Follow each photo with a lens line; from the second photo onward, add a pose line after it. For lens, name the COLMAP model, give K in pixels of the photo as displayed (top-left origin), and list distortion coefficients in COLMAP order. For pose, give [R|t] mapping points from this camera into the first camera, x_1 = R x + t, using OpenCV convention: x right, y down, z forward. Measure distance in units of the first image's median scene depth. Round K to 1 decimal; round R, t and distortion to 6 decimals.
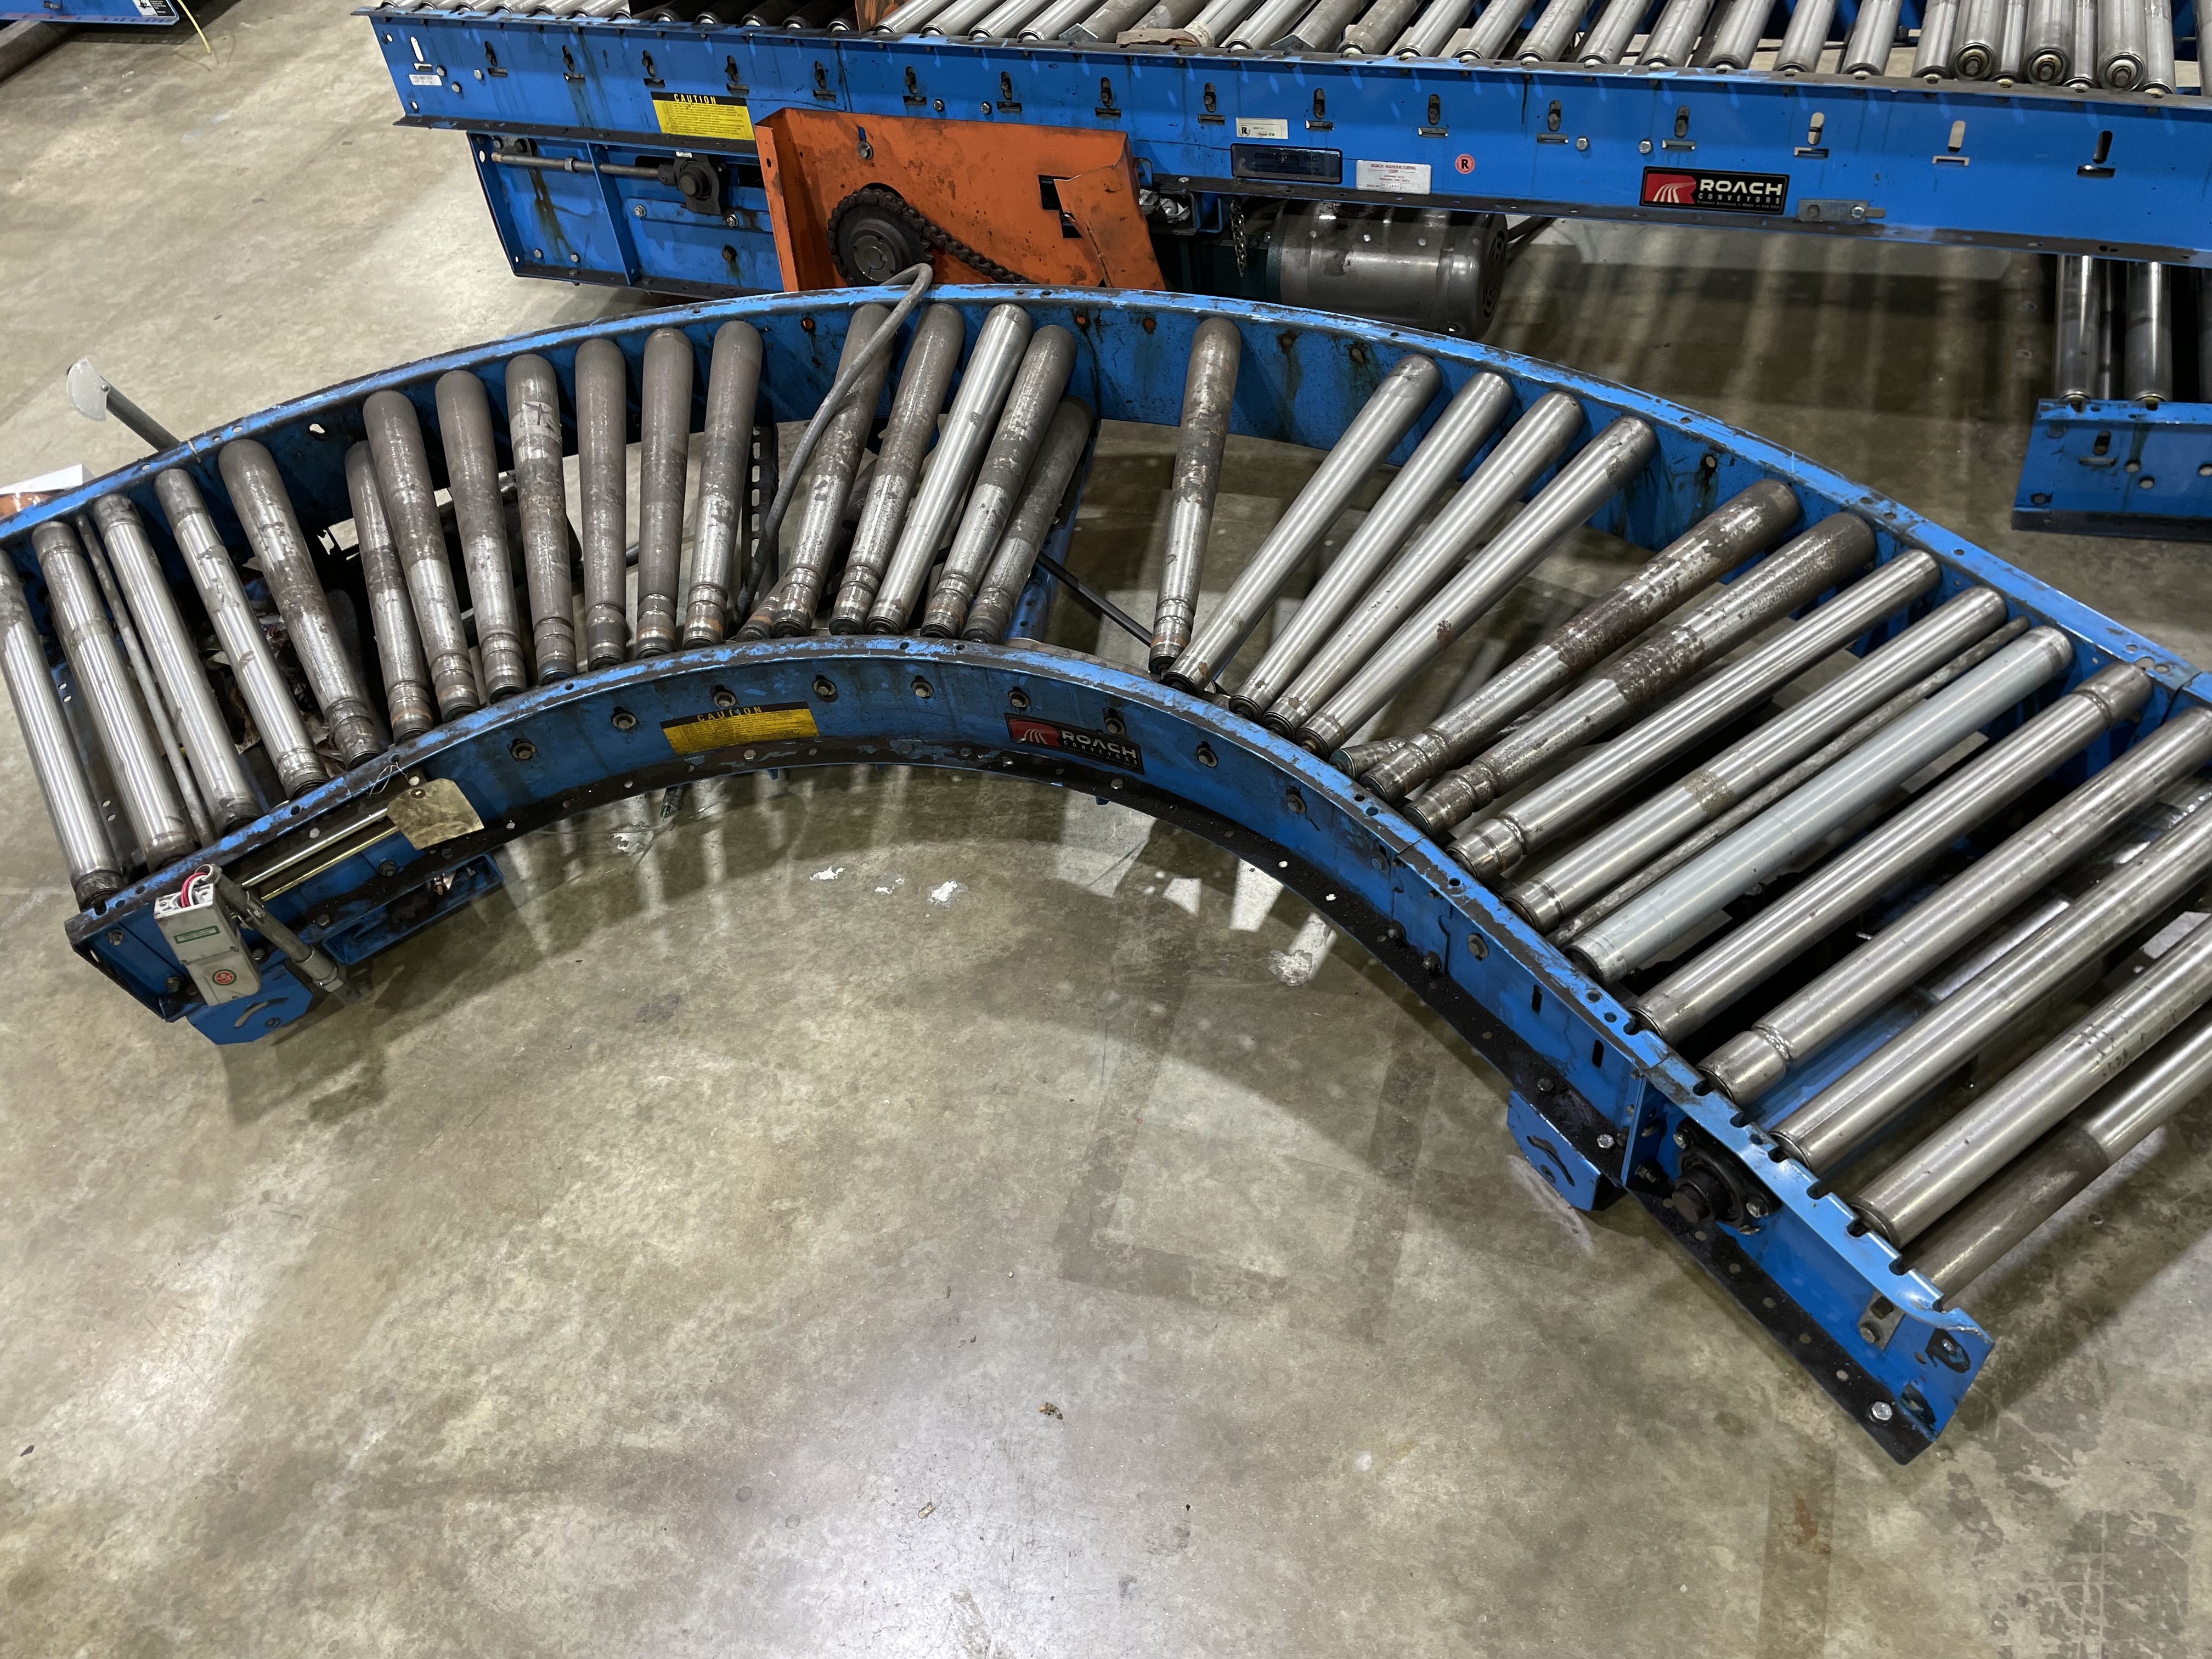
lens RADIAL K [[1684.6, 0, 1106.0], [0, 1684.6, 829.5], [0, 0, 1]] dist [0.084232, -0.158847]
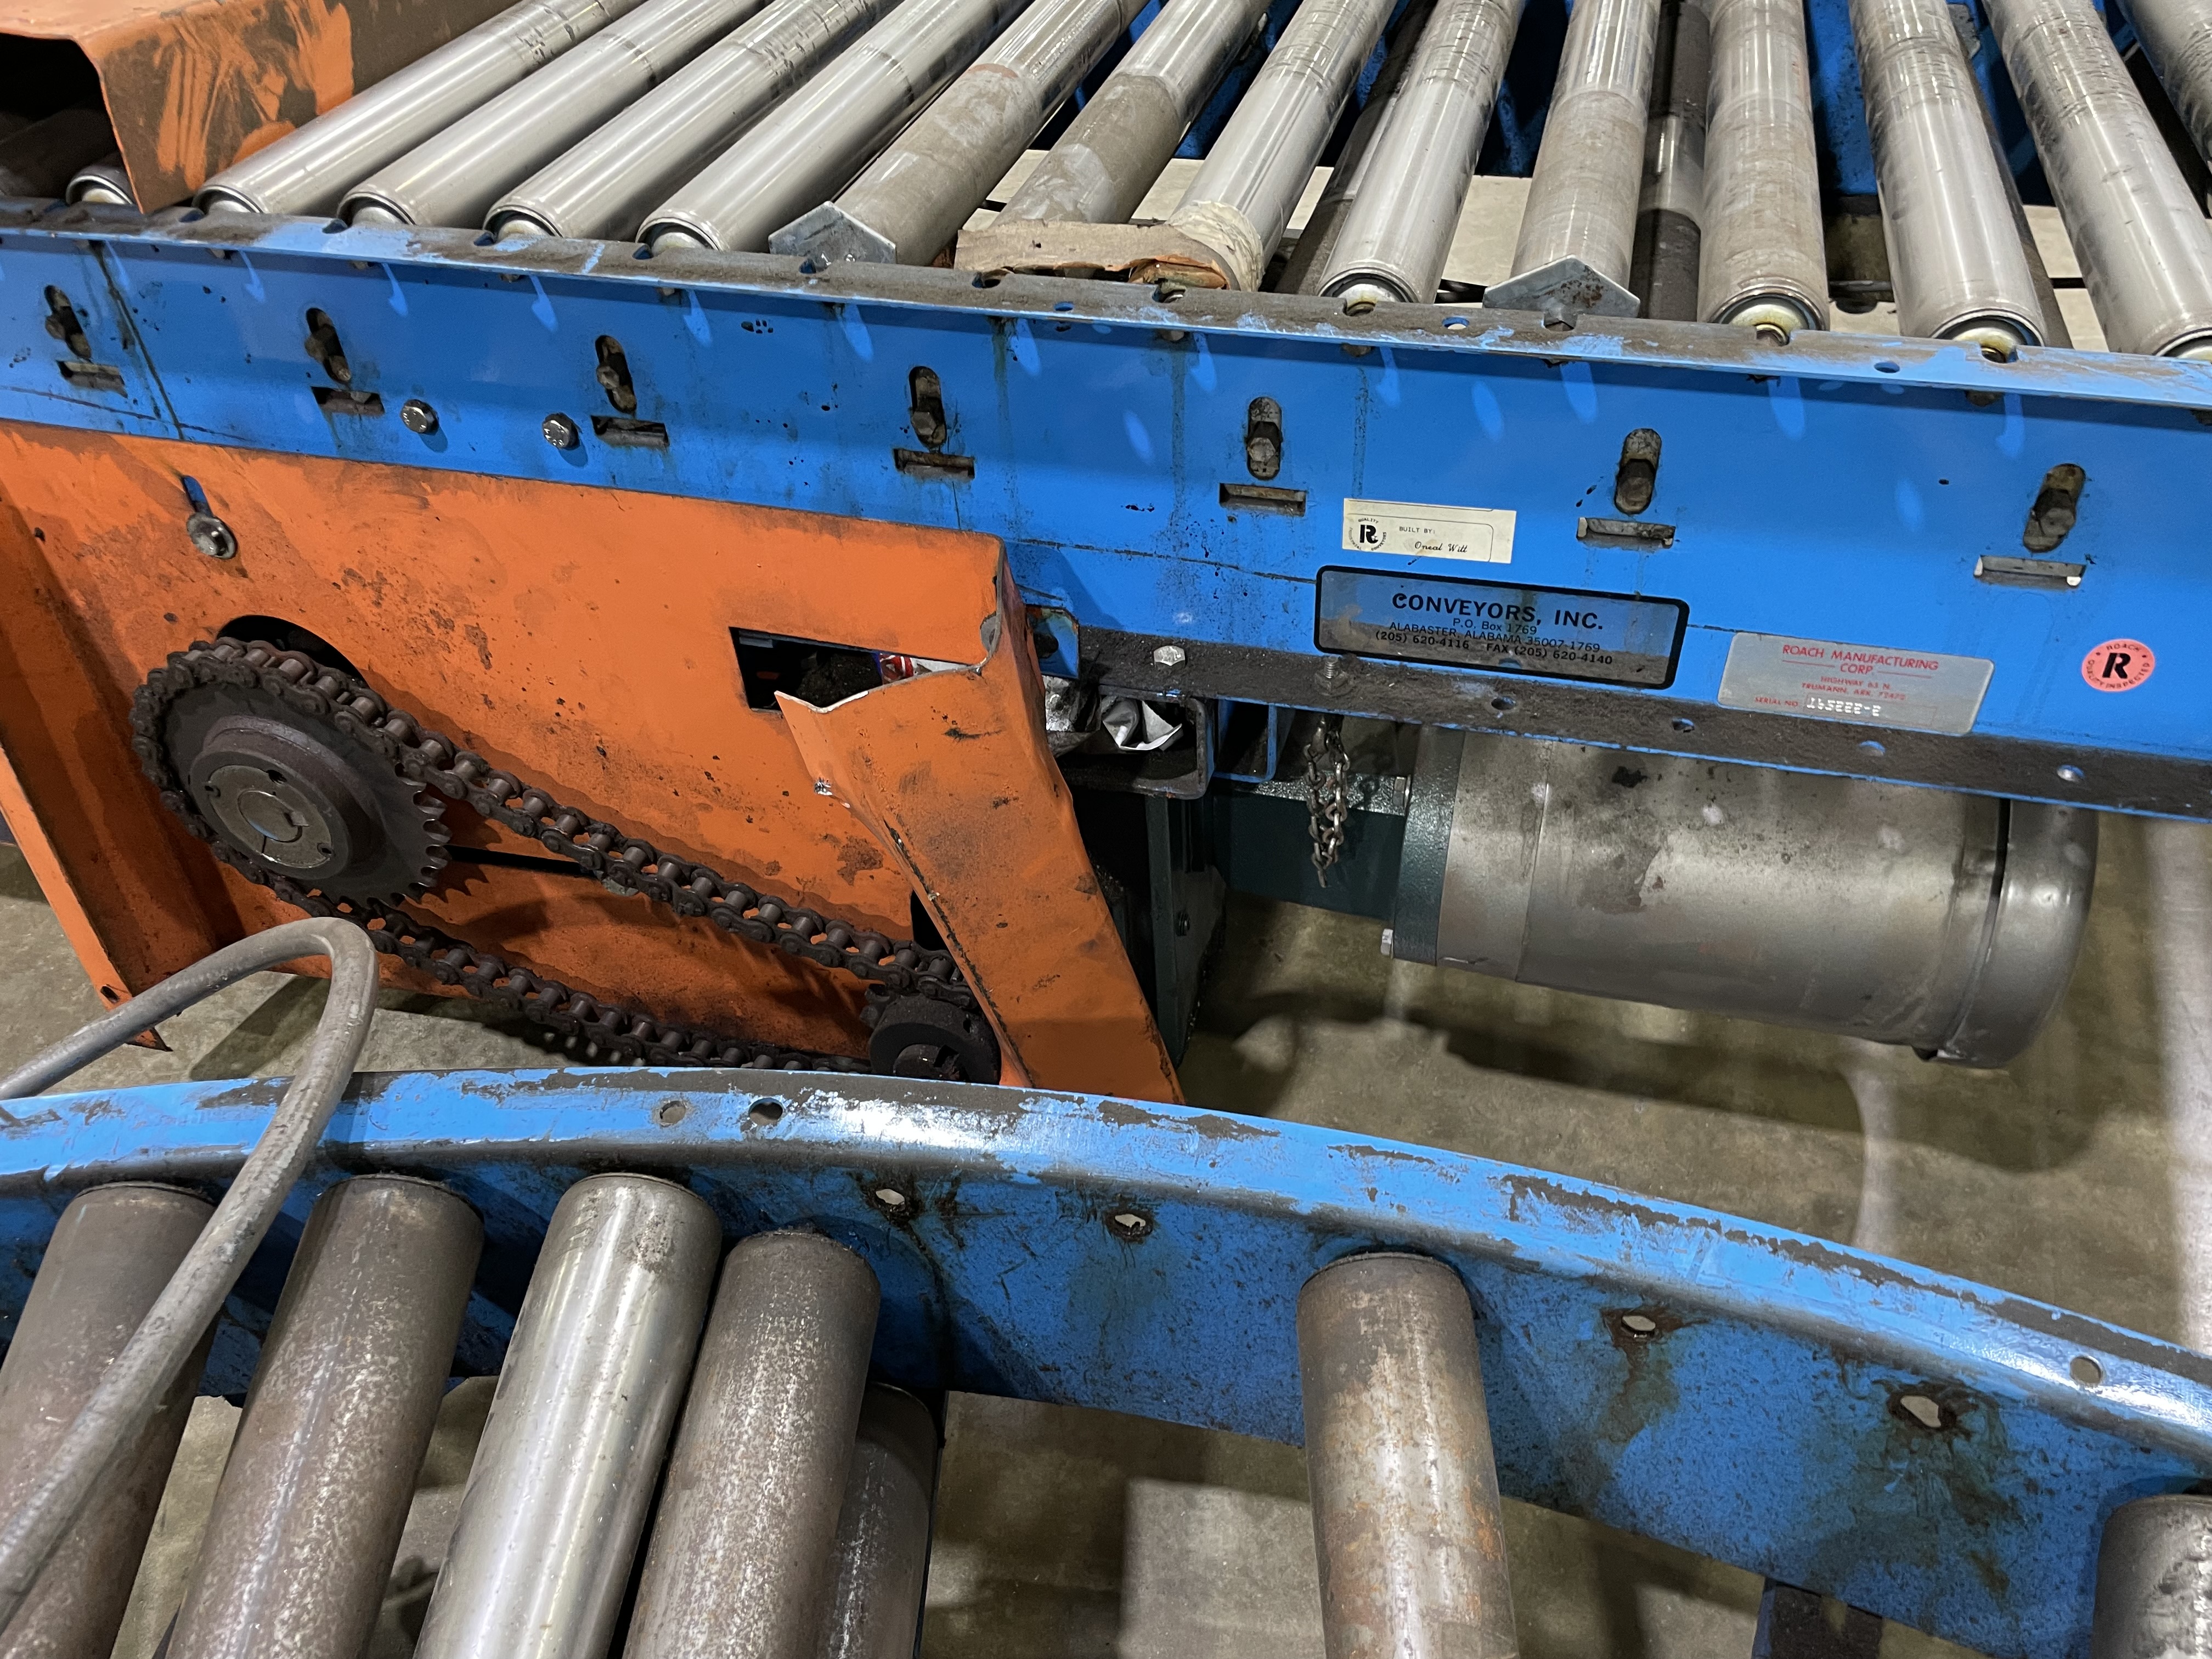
lens RADIAL K [[1701.4, 0, 1106.0], [0, 1701.4, 829.5], [0, 0, 1]] dist [0.077712, -0.117296]
pose [[0.988833, -0.048199, 0.141018, -0.016028], [0.053756, 0.997910, -0.035865, -0.341294], [-0.138994, 0.043045, 0.989357, 0.679842]]
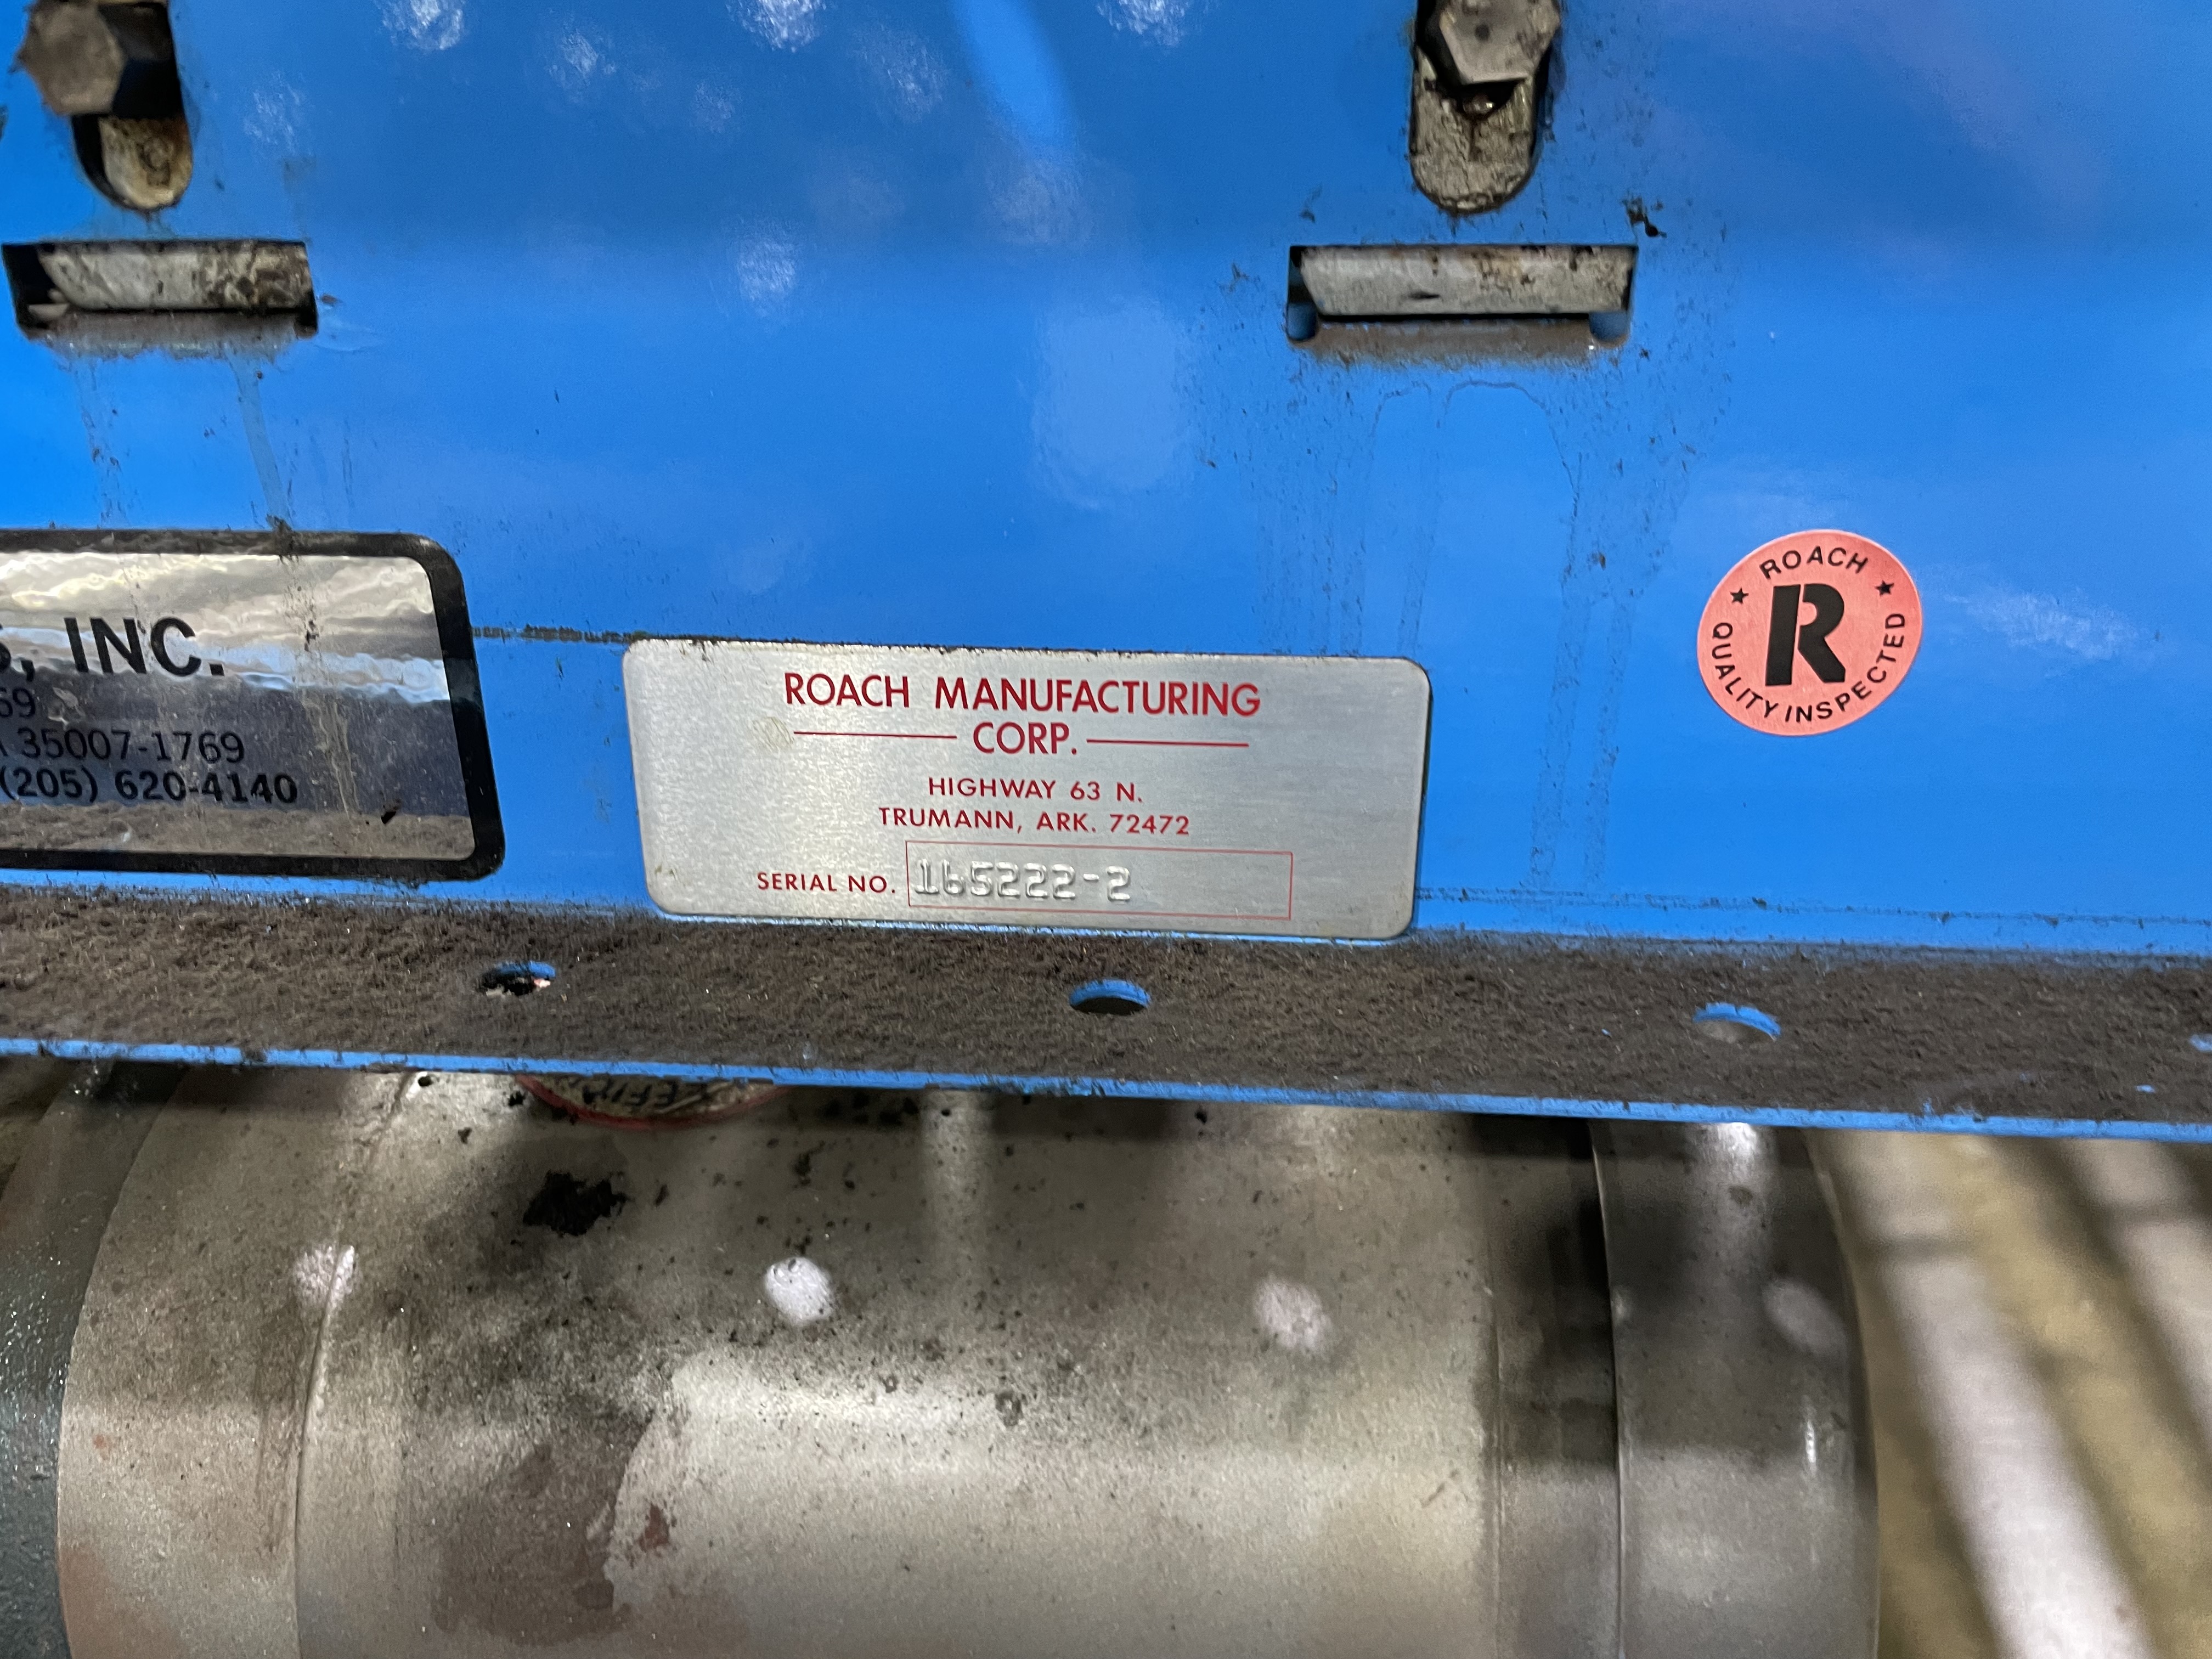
lens RADIAL K [[1701.4, 0, 1106.0], [0, 1701.4, 829.5], [0, 0, 1]] dist [0.077712, -0.117296]
pose [[0.944838, -0.039466, 0.325151, 0.137465], [0.152332, 0.931766, -0.329556, -0.337898], [-0.289959, 0.360908, 0.886380, 0.885273]]
